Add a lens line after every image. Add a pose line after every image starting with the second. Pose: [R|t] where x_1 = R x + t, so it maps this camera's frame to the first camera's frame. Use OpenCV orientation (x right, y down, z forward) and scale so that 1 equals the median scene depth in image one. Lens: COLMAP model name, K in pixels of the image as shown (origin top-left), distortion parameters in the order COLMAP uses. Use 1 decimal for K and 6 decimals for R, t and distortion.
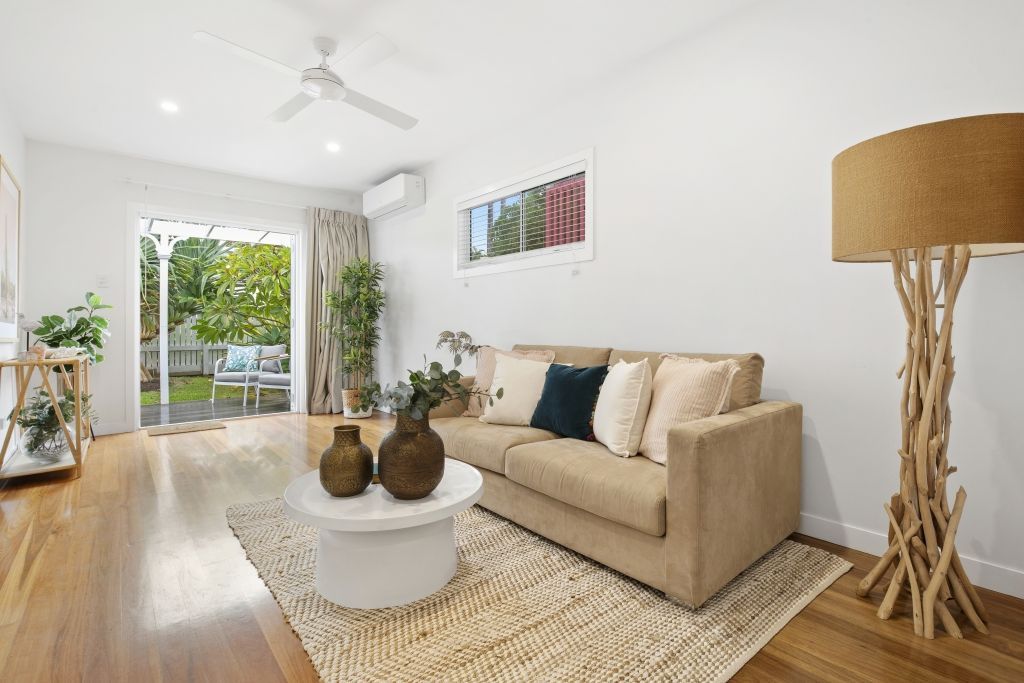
lens RADIAL K [[472.1, 0, 507.4], [0, 472.1, 324.1], [0, 0, 1]] dist [-0.000128, -0.001066]
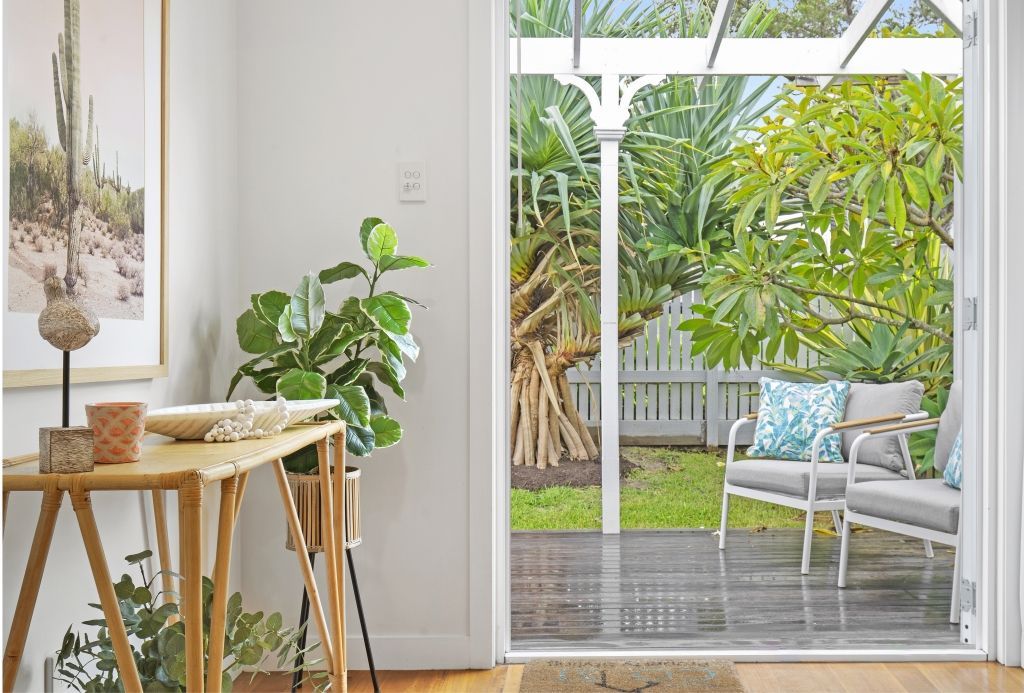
lens RADIAL K [[1390.8, 0, 512.3], [0, 1390.8, 345.4], [0, 0, 1]] dist [-0.041042, 0.000000]
pose [[0.756730, 0.011185, -0.653632, -0.057988], [0.002754, 0.999790, 0.020296, -0.000249], [0.653722, -0.017159, 0.756540, 0.099490]]
